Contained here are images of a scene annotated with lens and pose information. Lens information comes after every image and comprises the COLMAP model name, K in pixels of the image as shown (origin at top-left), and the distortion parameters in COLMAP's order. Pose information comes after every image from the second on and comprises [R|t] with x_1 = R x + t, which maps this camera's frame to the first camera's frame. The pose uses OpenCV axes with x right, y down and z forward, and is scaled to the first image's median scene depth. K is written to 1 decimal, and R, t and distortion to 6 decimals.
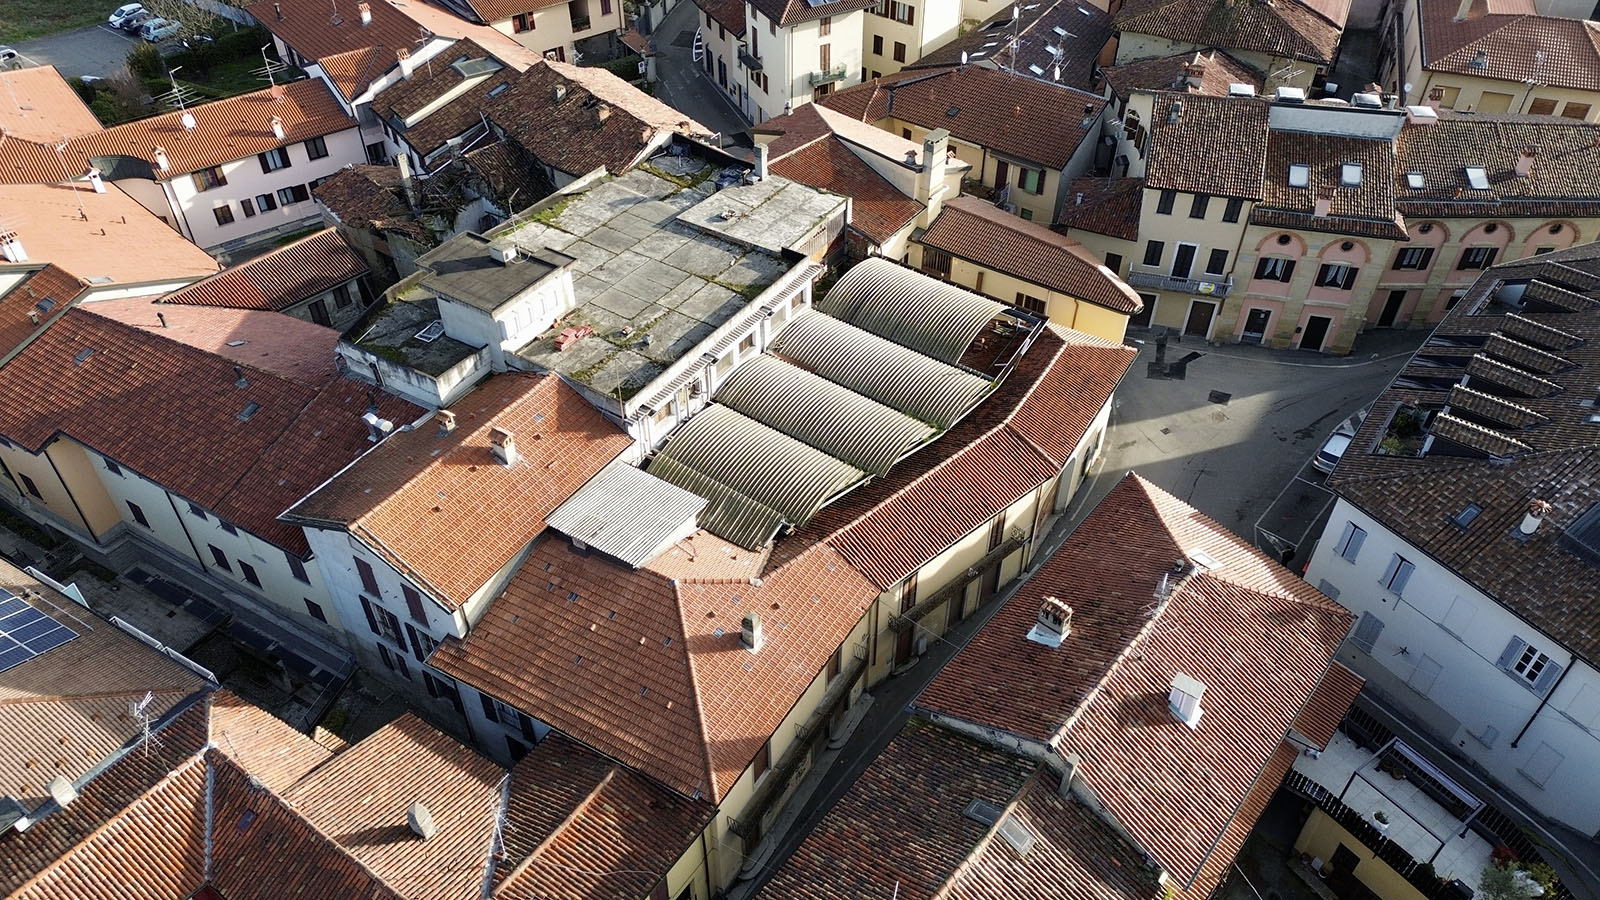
lens RADIAL K [[1130.1, 0, 754.1], [0, 1130.1, 454.3], [0, 0, 1]] dist [0.066487, -0.001830]
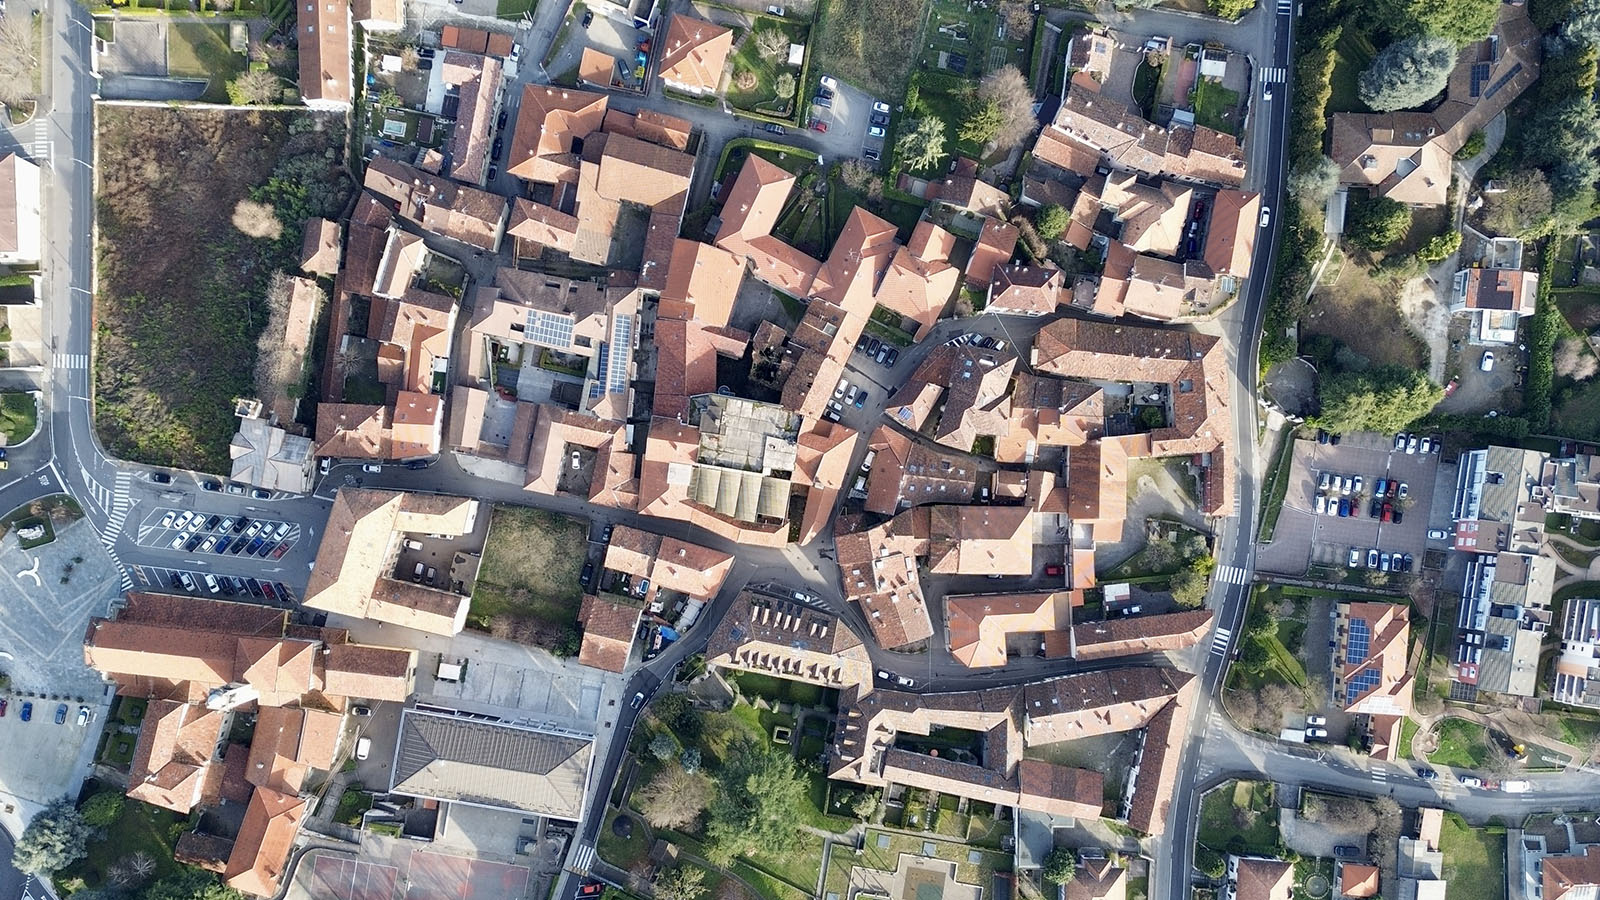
lens RADIAL K [[1130.1, 0, 754.1], [0, 1130.1, 454.3], [0, 0, 1]] dist [0.066487, -0.001830]
pose [[0.426584, 0.903235, -0.046818, 0.115316], [-0.598895, 0.320881, 0.733730, -2.274231], [0.677754, -0.284958, 0.677826, -1.299009]]
